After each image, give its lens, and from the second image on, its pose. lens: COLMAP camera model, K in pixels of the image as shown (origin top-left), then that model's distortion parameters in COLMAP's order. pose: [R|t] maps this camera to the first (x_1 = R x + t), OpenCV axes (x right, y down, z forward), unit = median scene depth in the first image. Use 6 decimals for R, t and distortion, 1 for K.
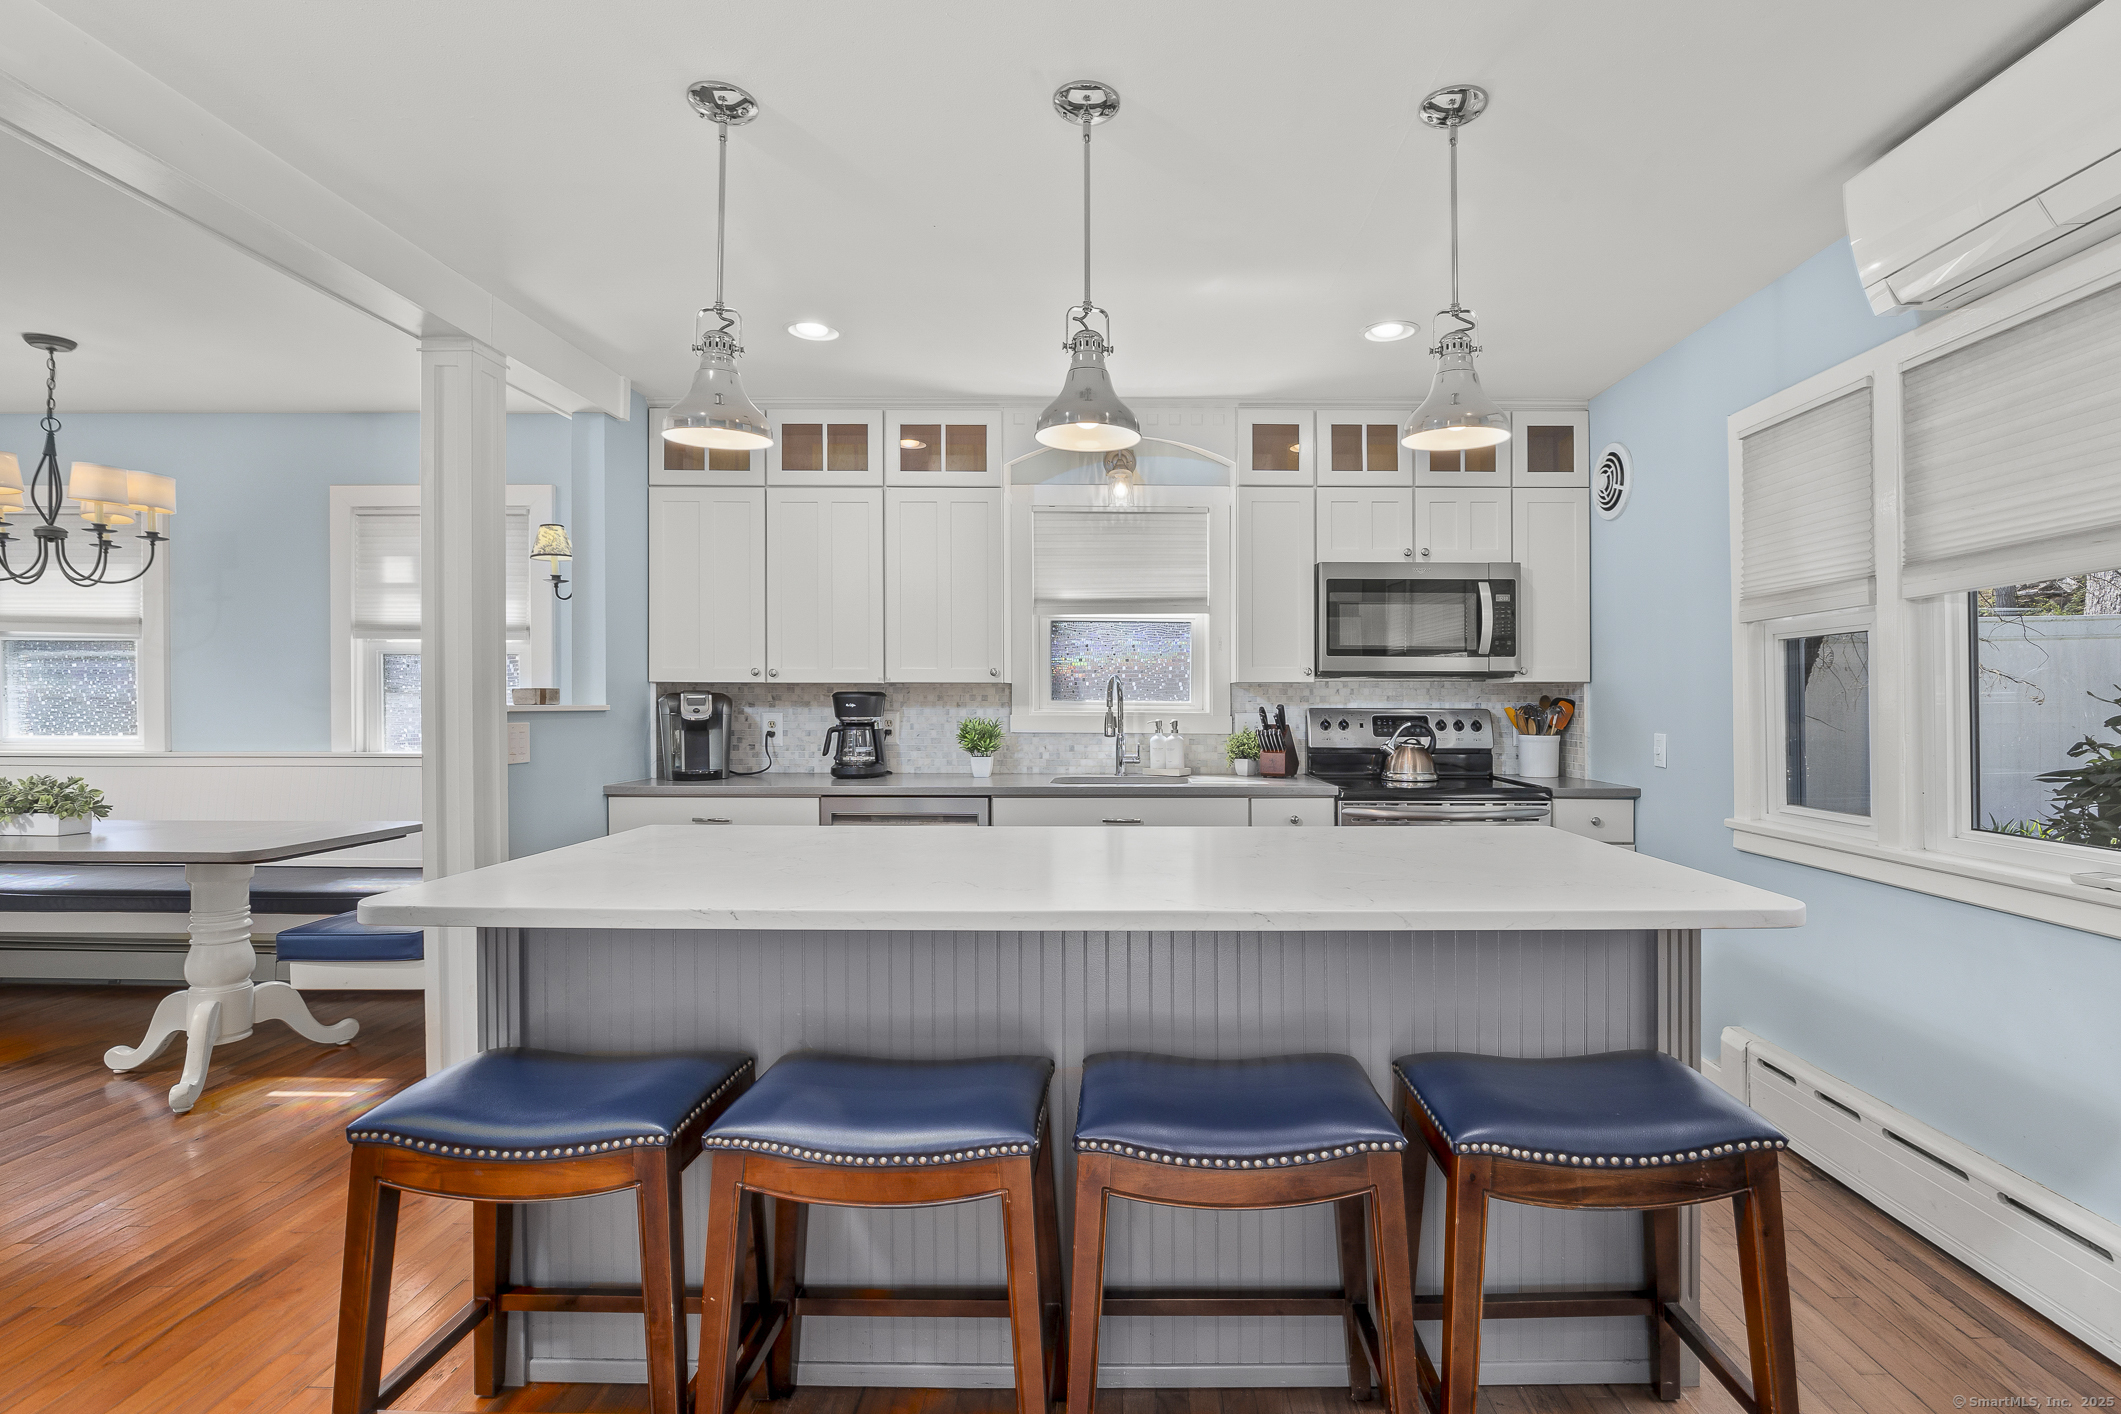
lens RADIAL K [[975.9, 0, 1075.5], [0, 975.9, 705.7], [0, 0, 1]] dist [-0.004667, 0.000036]
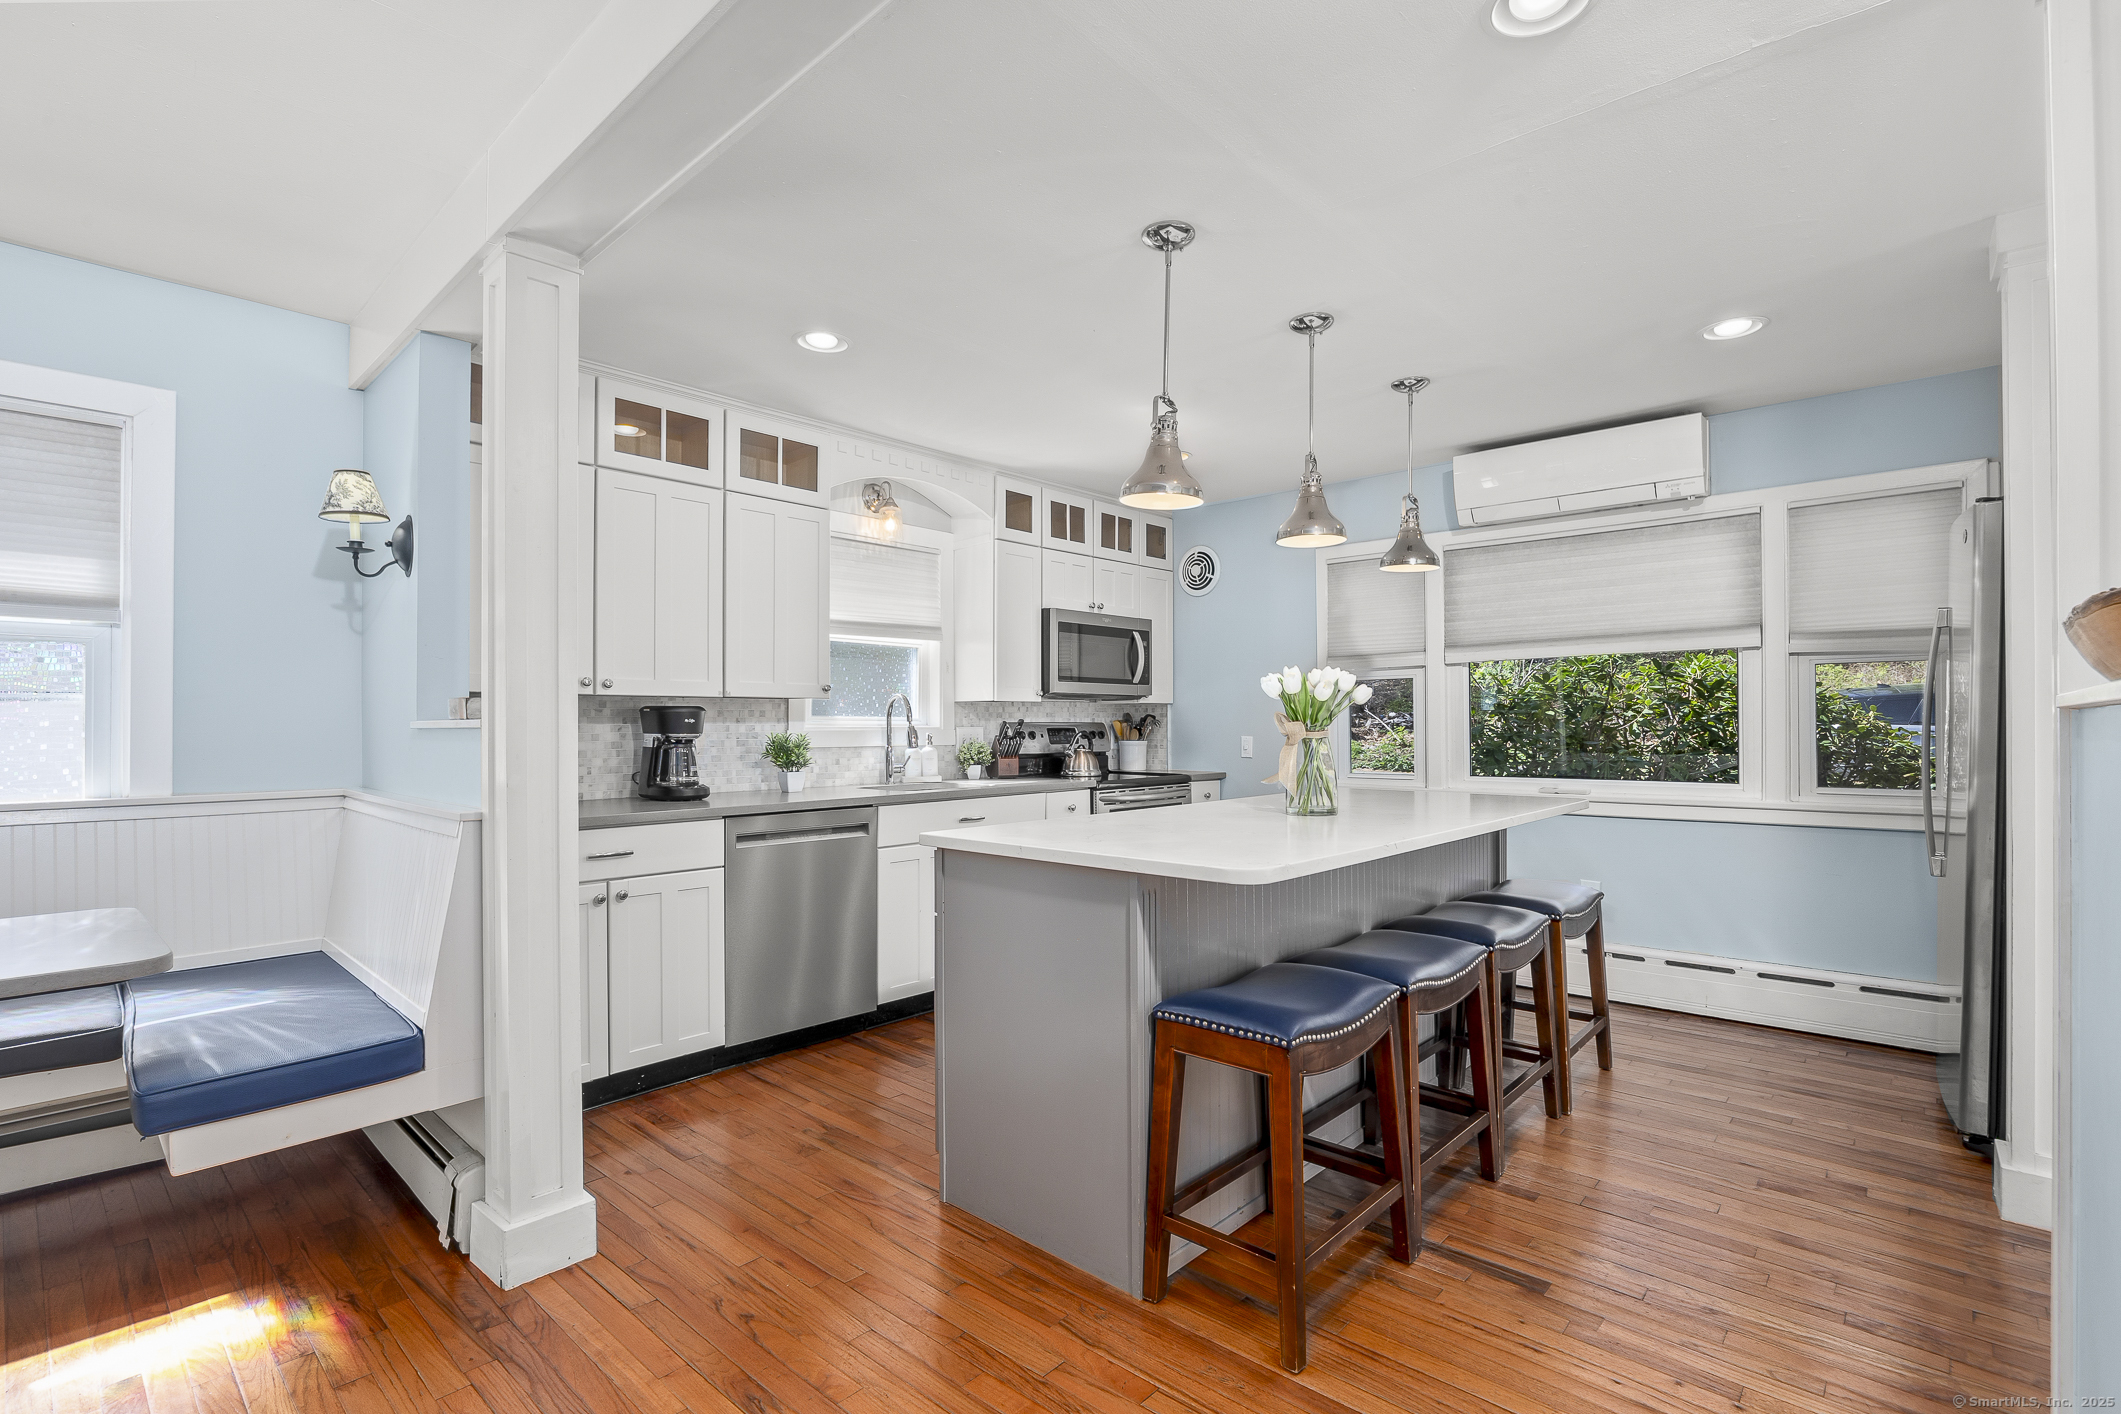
lens RADIAL K [[975.9, 0, 1052.8], [0, 975.9, 714.2], [0, 0, 1]] dist [-0.004667, 0.000036]
pose [[0.684642, 0.001739, 0.728877, -0.681605], [0.008401, 0.999912, -0.010277, 0.005813], [-0.728831, 0.013159, 0.684568, 0.124650]]
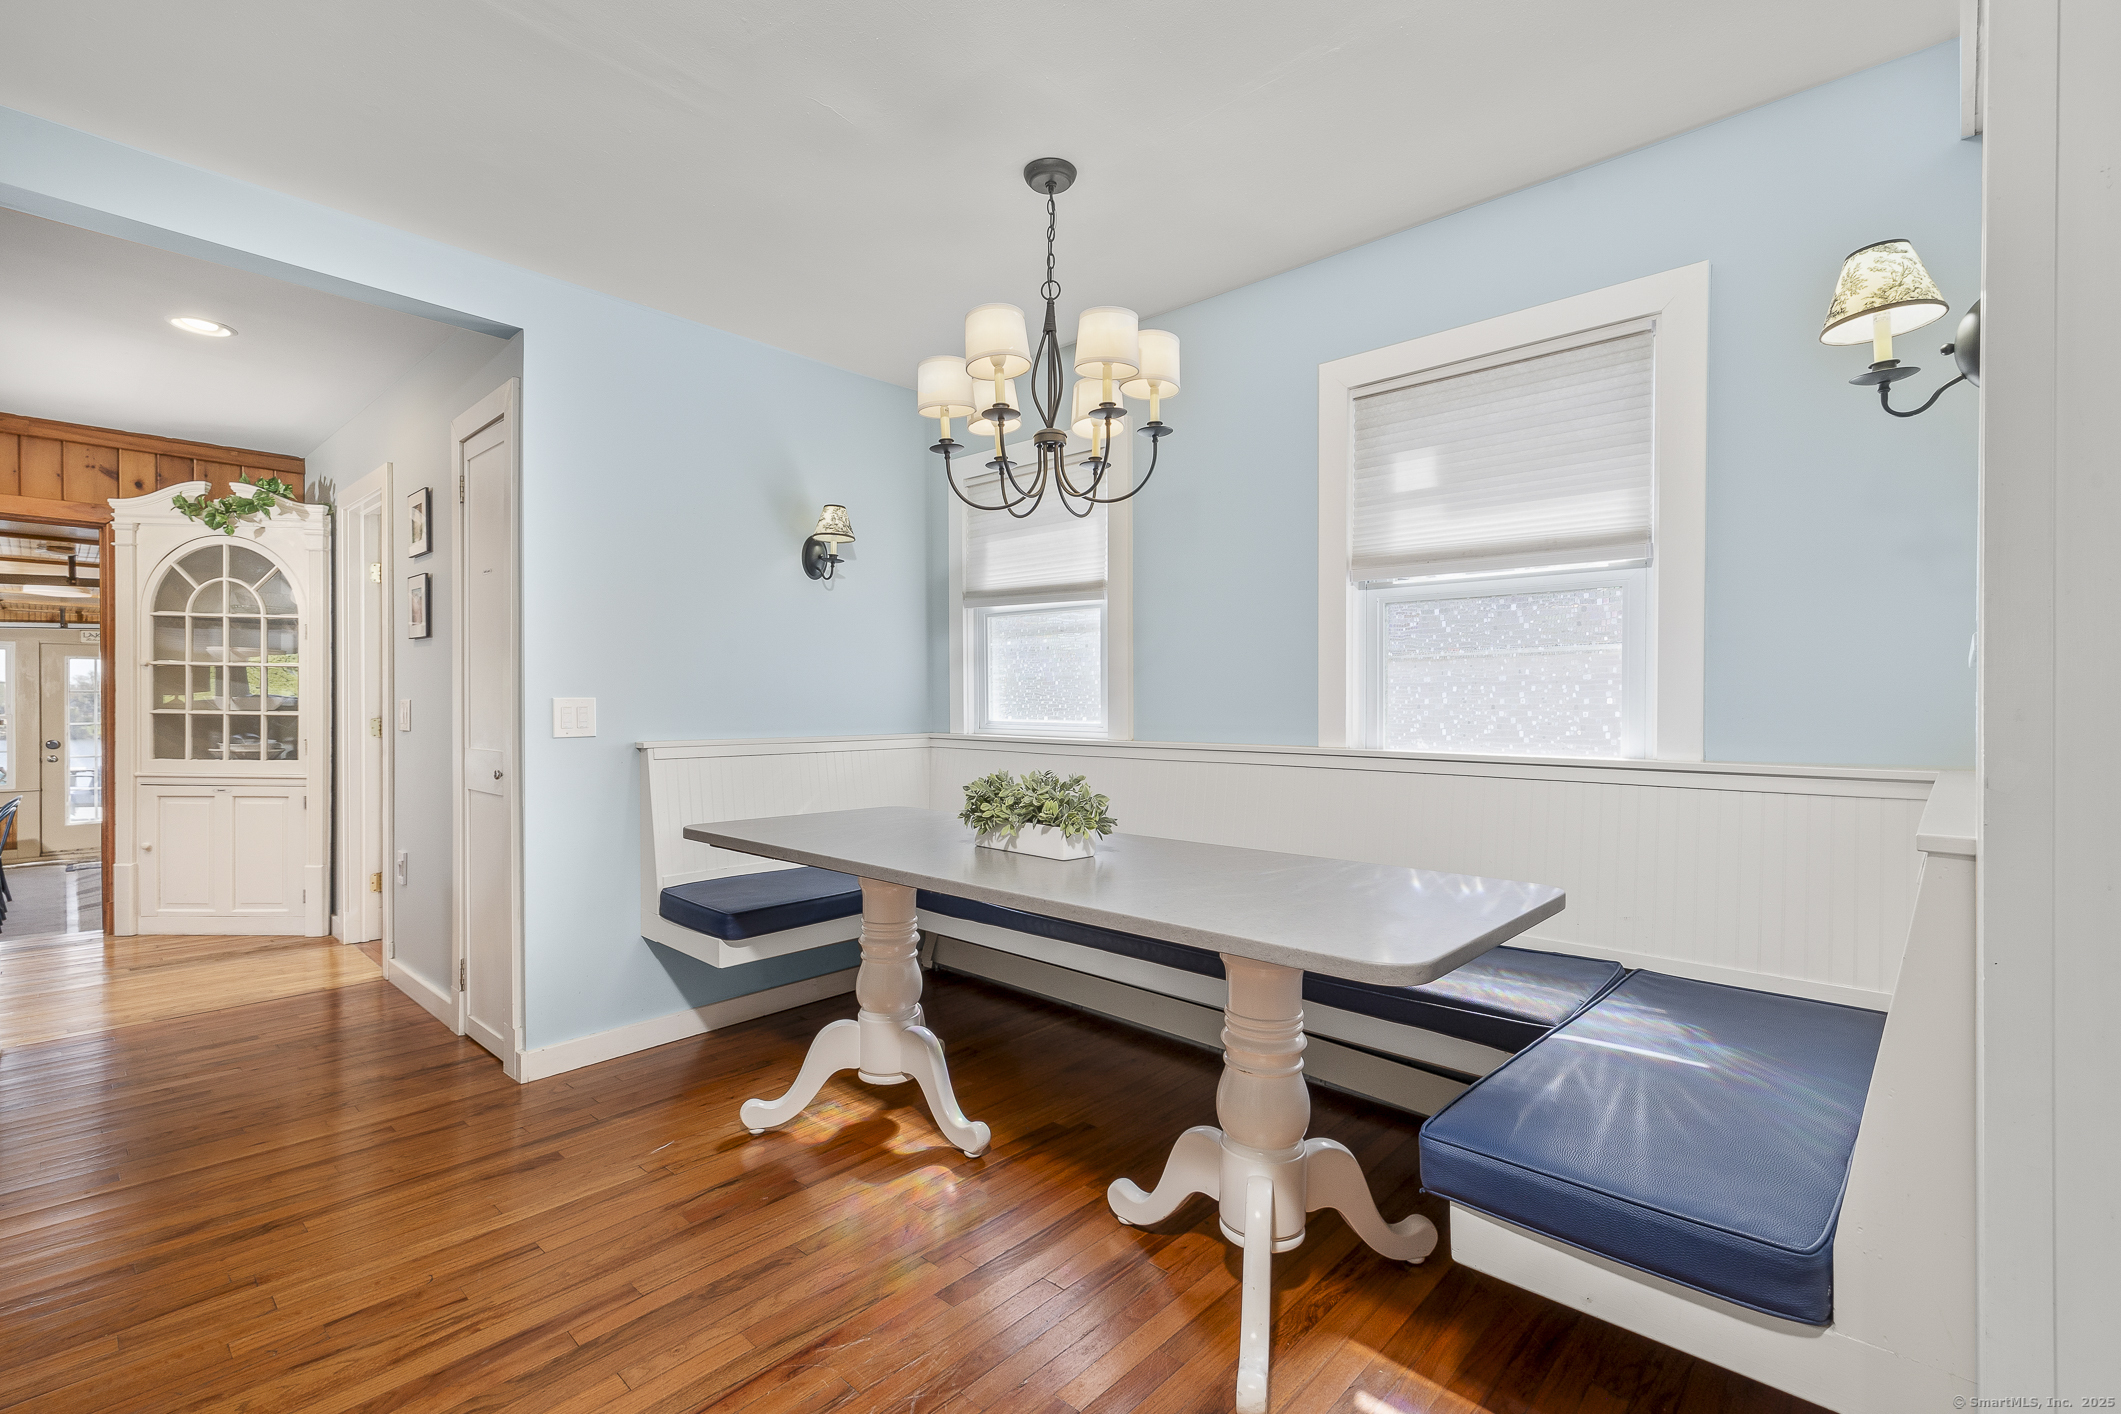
lens RADIAL K [[950.6, 0, 1052.9], [0, 950.6, 707.0], [0, 0, 1]] dist [0.002066, 0.000195]
pose [[0.737669, 0.002034, -0.675160, -0.501976], [-0.002694, 0.999996, 0.000069, 0.021006], [0.675158, 0.001768, 0.737671, 0.416864]]
